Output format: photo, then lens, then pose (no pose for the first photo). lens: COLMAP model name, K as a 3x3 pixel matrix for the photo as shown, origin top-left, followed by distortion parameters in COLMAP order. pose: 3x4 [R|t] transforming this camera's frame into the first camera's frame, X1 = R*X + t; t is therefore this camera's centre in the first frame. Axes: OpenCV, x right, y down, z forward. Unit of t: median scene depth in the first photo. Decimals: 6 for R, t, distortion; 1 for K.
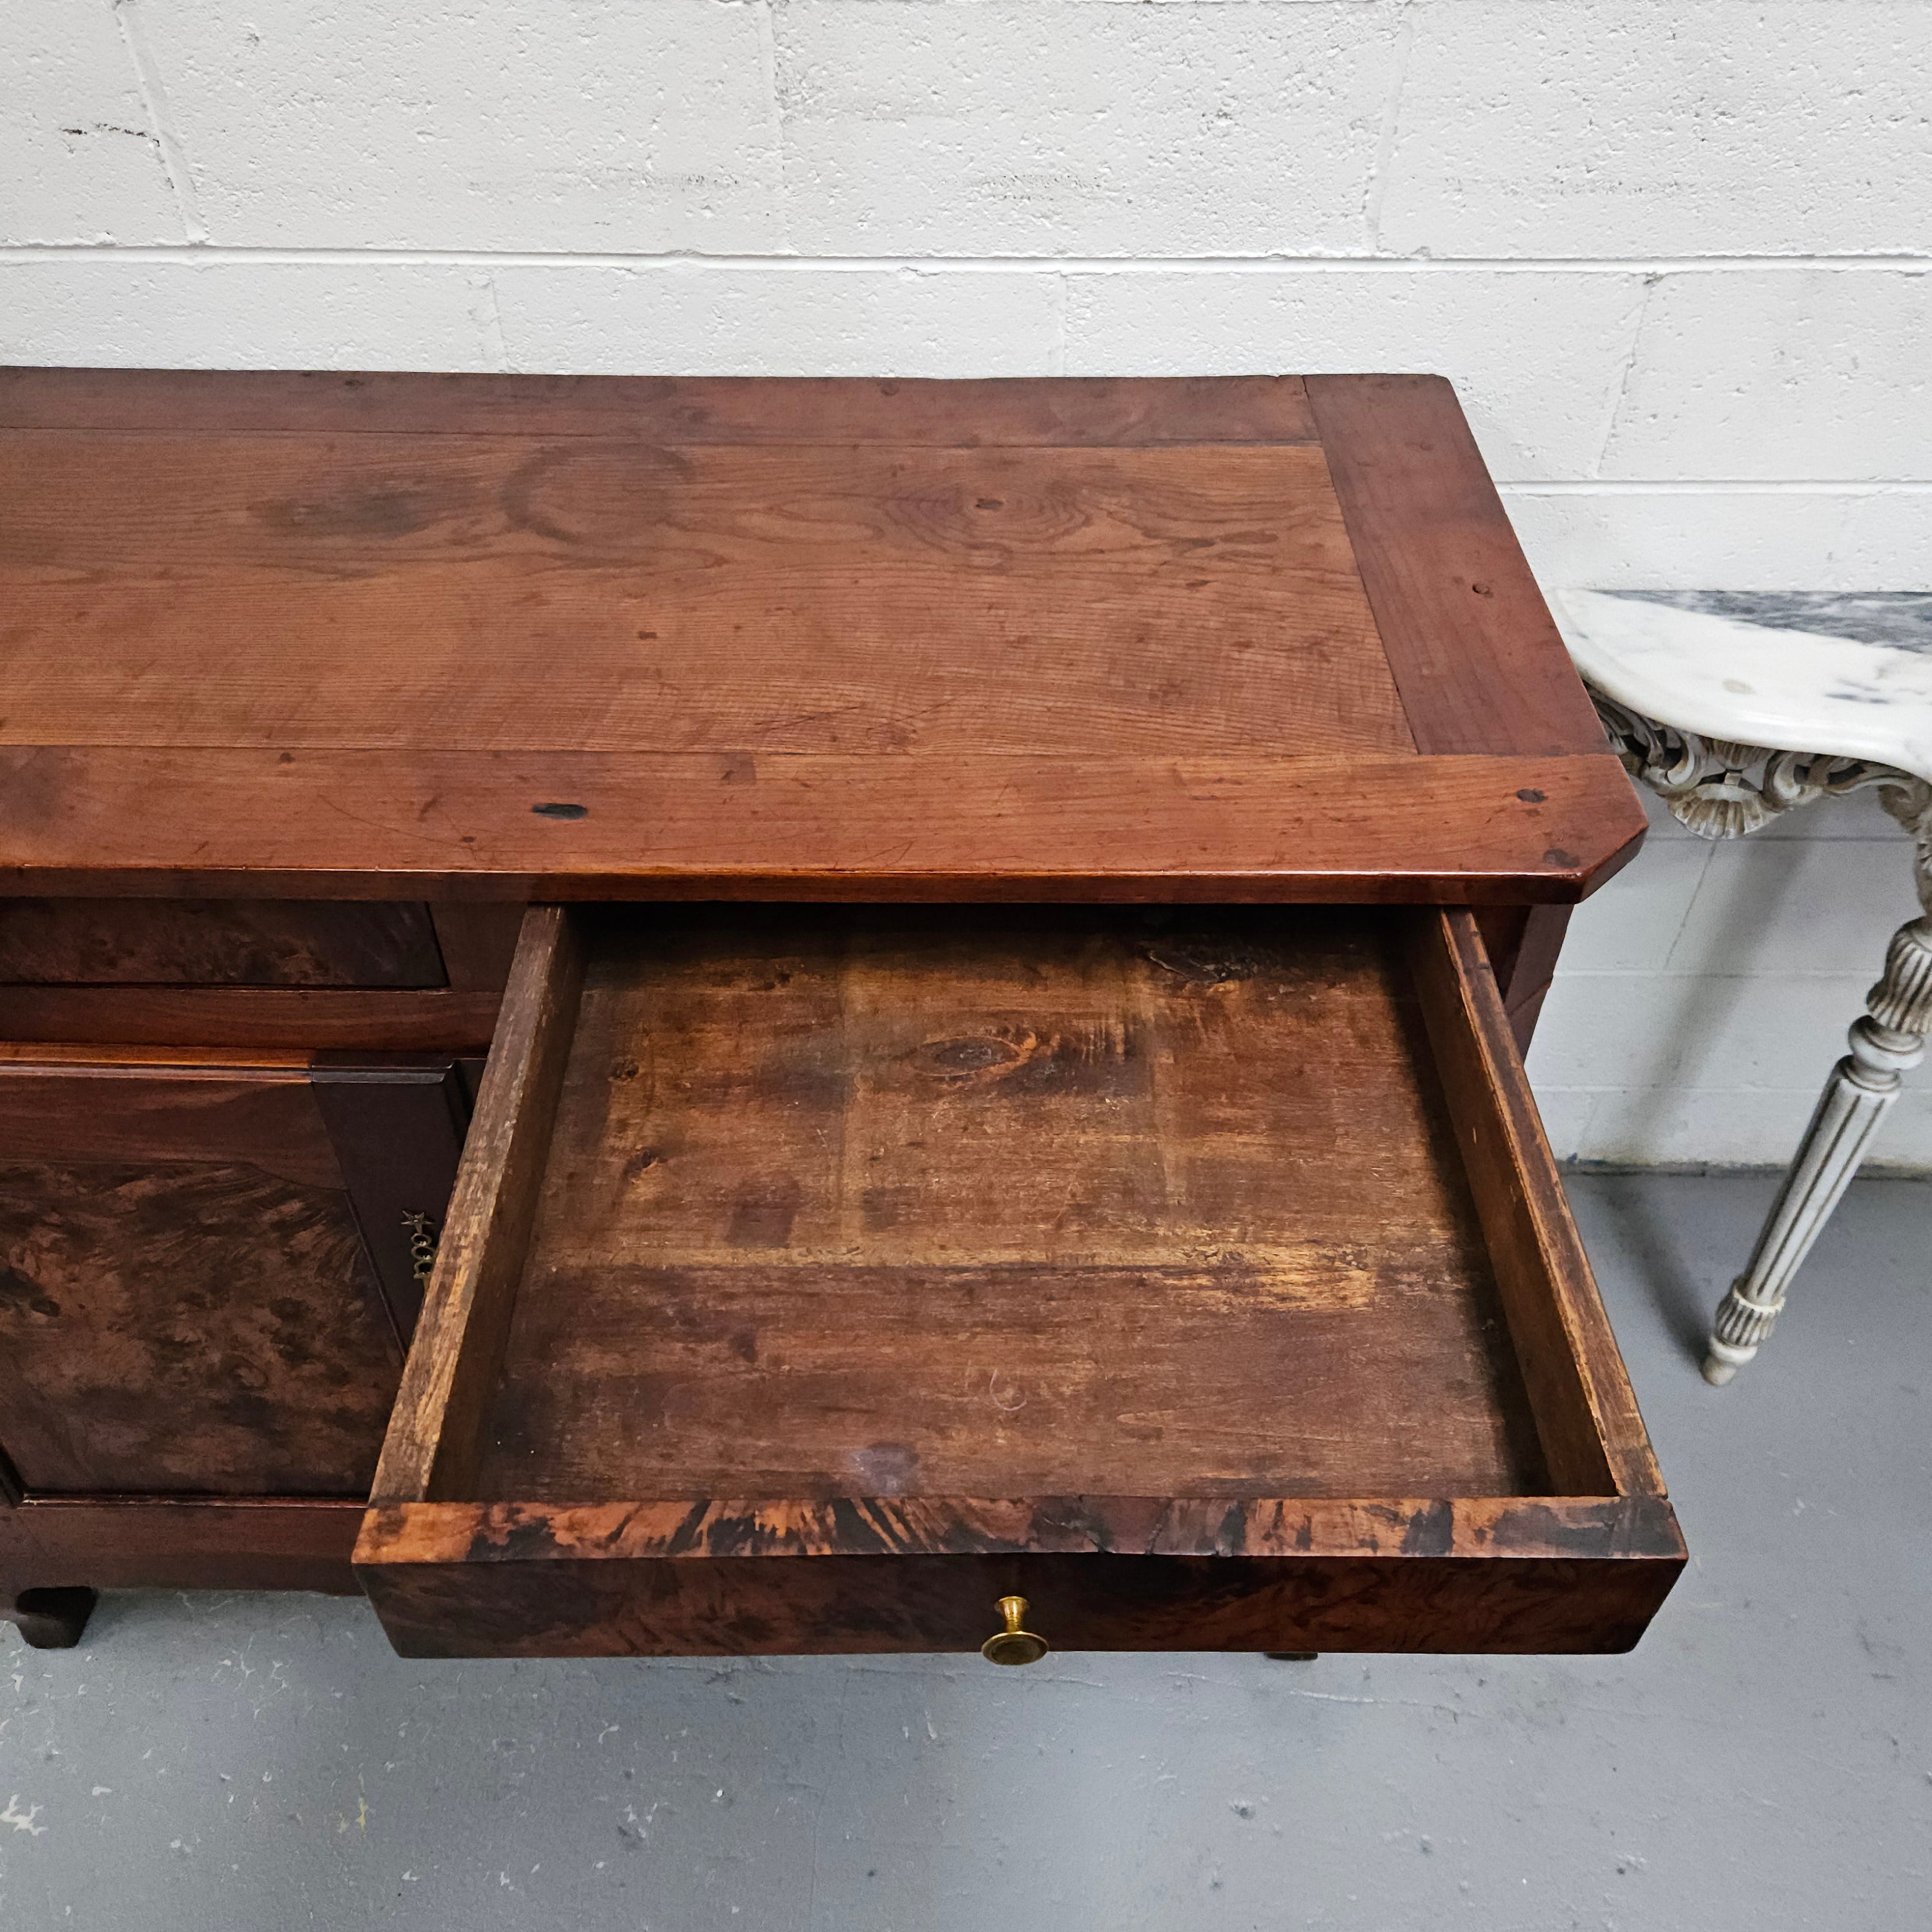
lens RADIAL K [[1760.3, 0, 963.0], [0, 1760.3, 977.1], [0, 0, 1]] dist [0.034604, 0.000000]
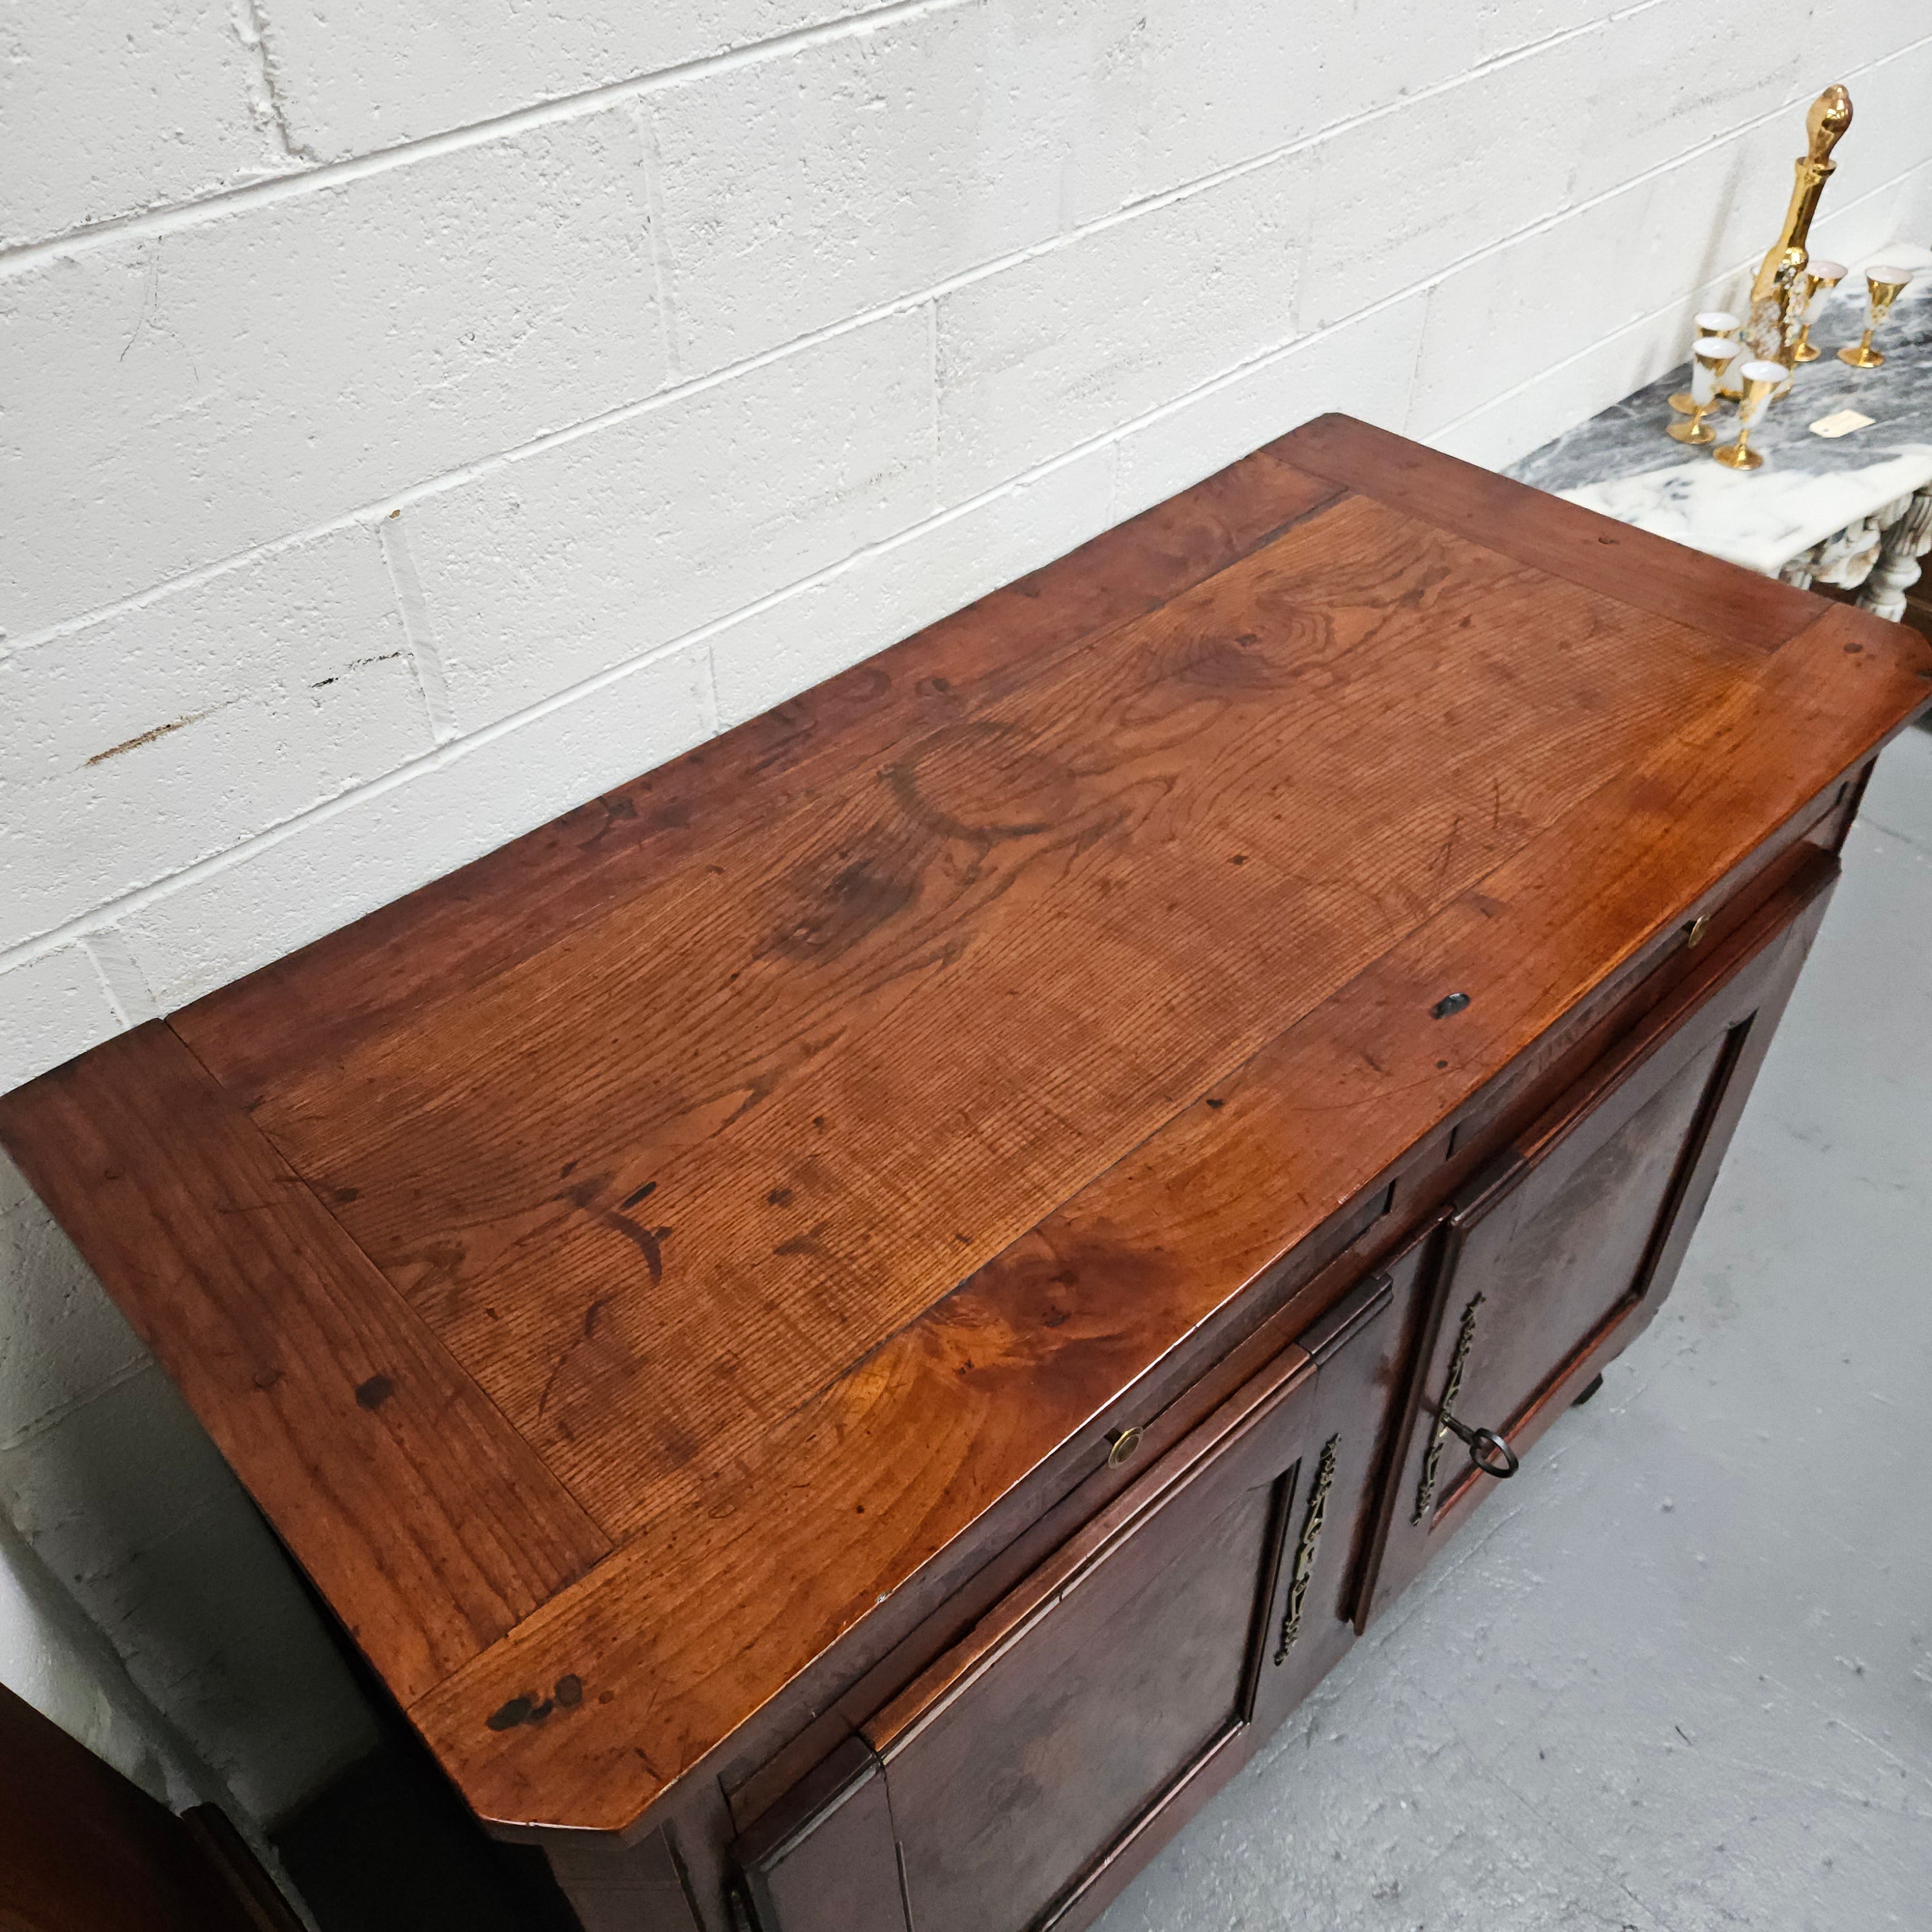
lens RADIAL K [[1750.0, 0, 975.1], [0, 1750.0, 957.2], [0, 0, 1]] dist [0.037257, -0.003469]
pose [[0.720199, -0.484559, 0.496503, -0.778050], [0.492002, 0.861295, 0.126905, -0.324151], [-0.489128, 0.152883, 0.858708, 0.148207]]
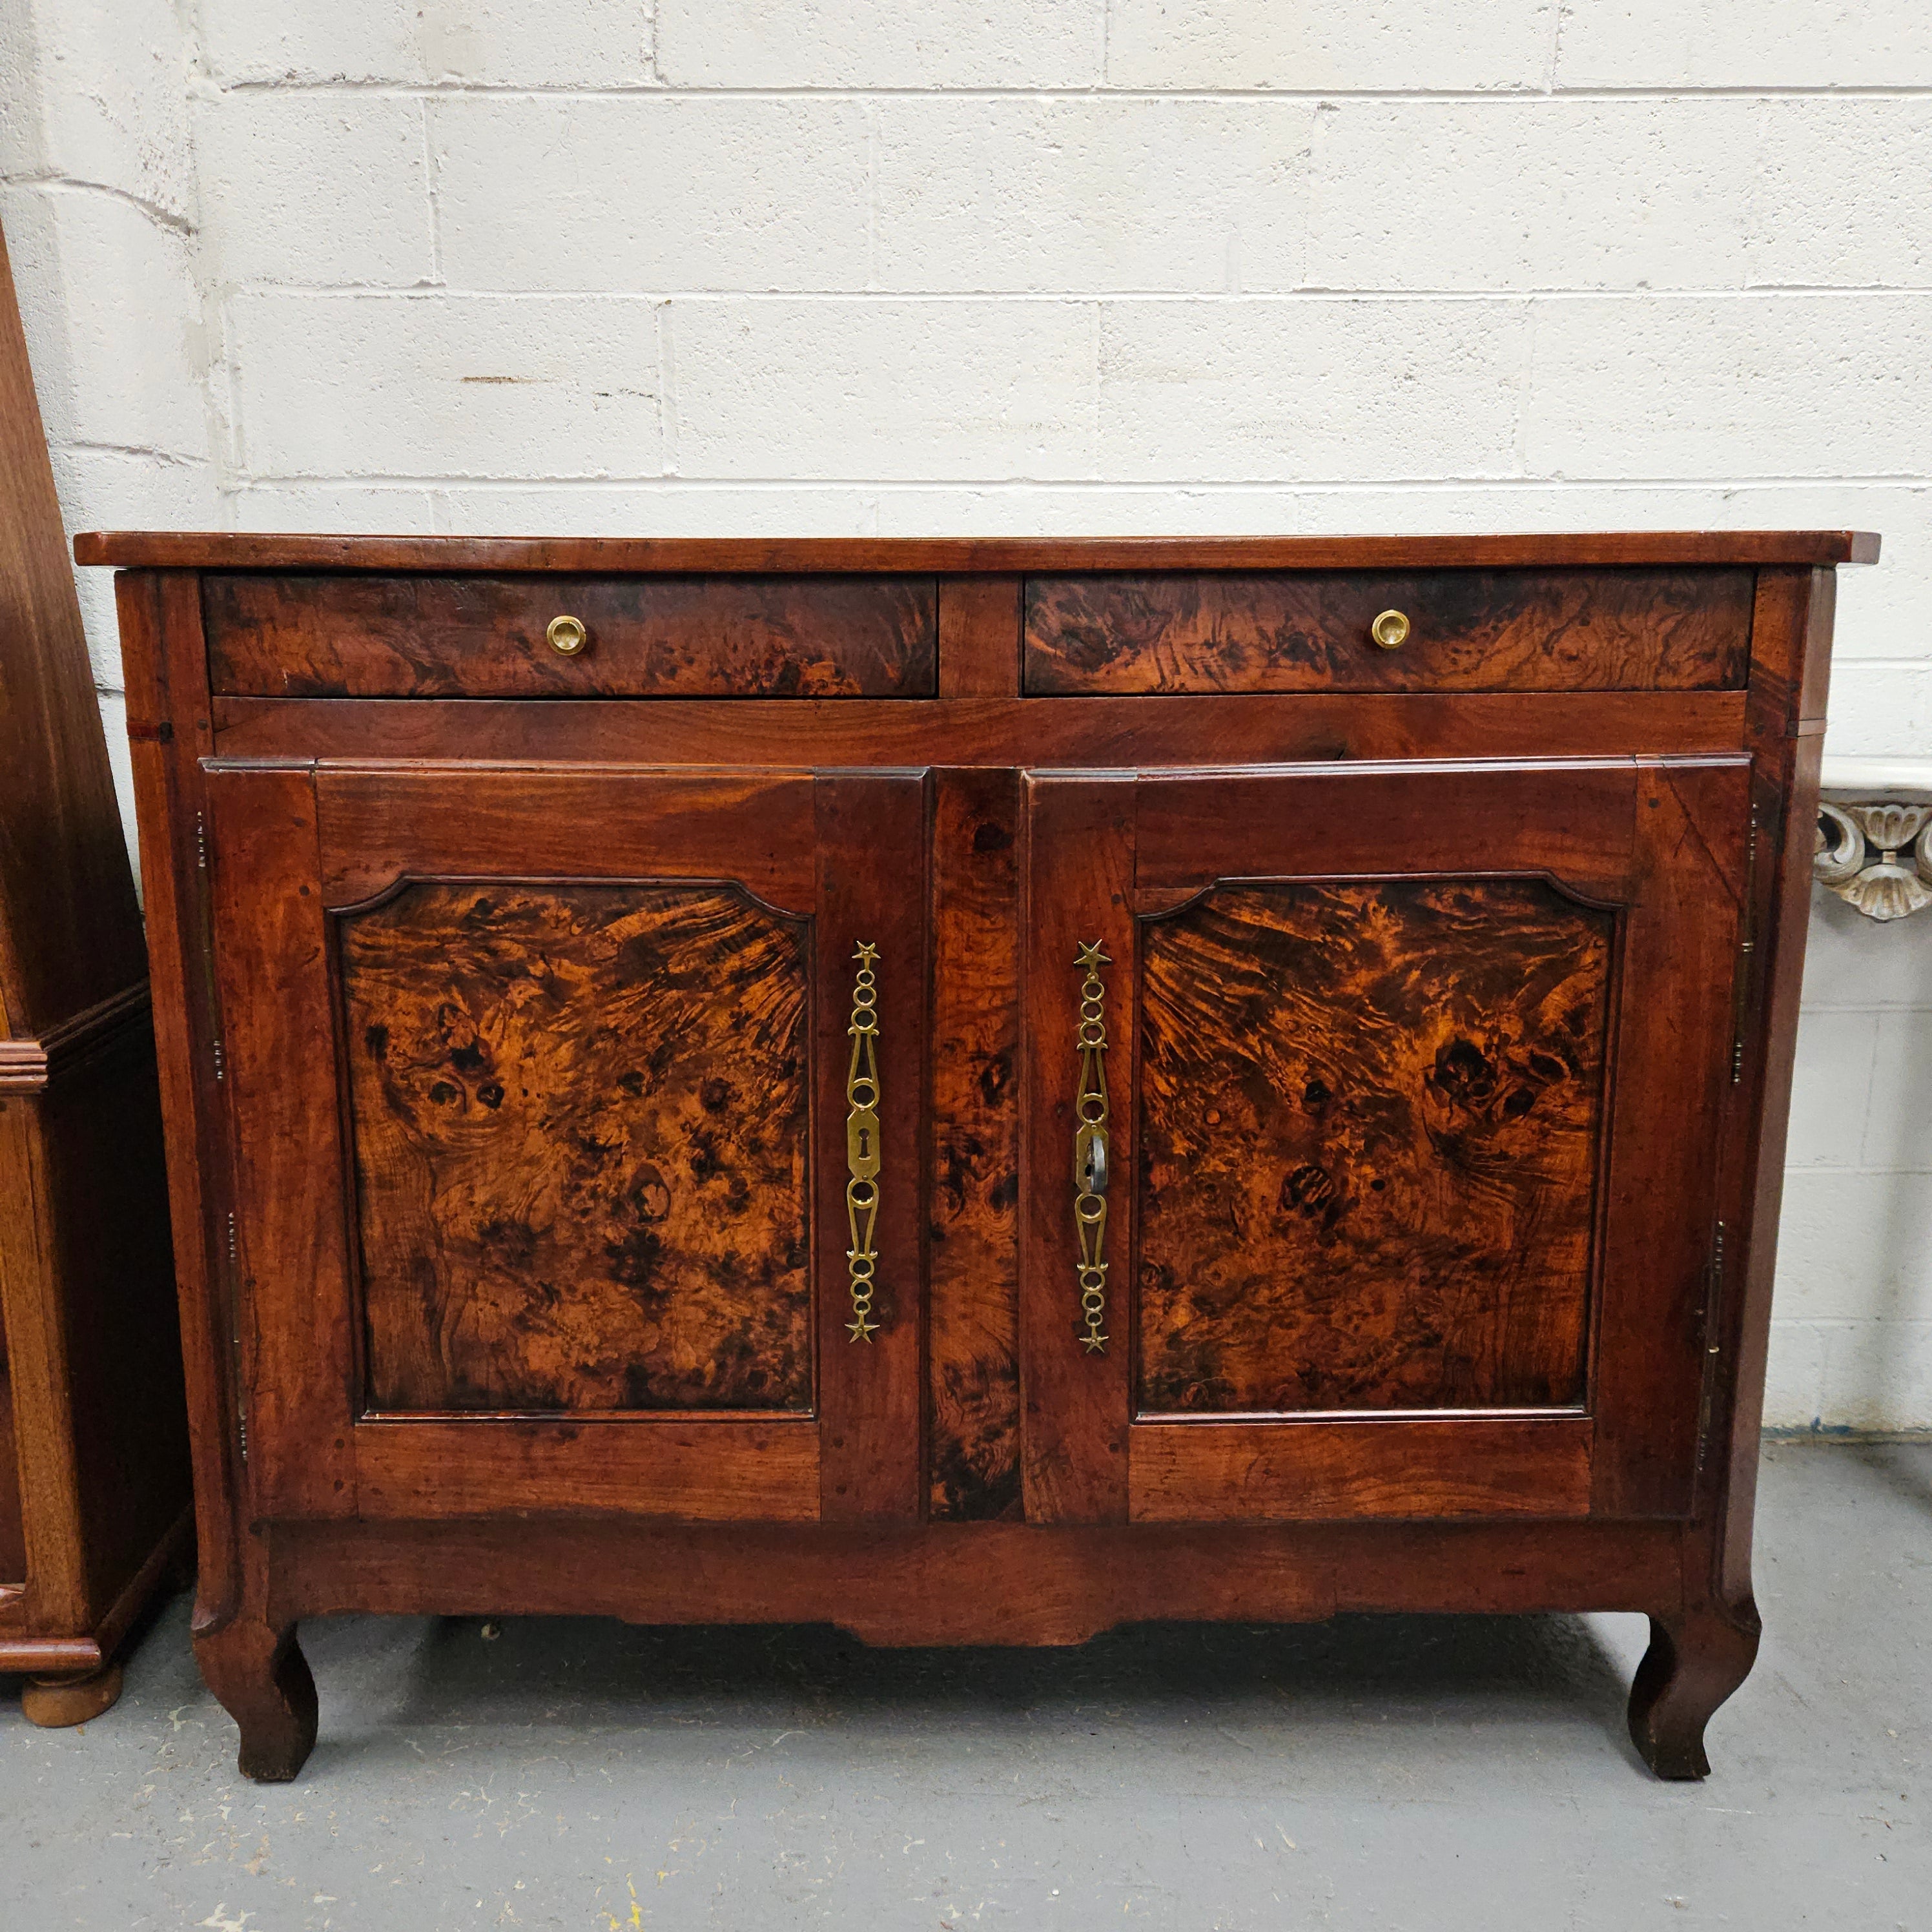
lens RADIAL K [[1760.3, 0, 943.0], [0, 1760.3, 960.1], [0, 0, 1]] dist [0.034604, 0.000000]
pose [[0.999899, -0.002842, 0.013953, -0.255137], [0.009938, 0.841076, -0.540826, 0.691473], [-0.010199, 0.540910, 0.841019, 0.054426]]
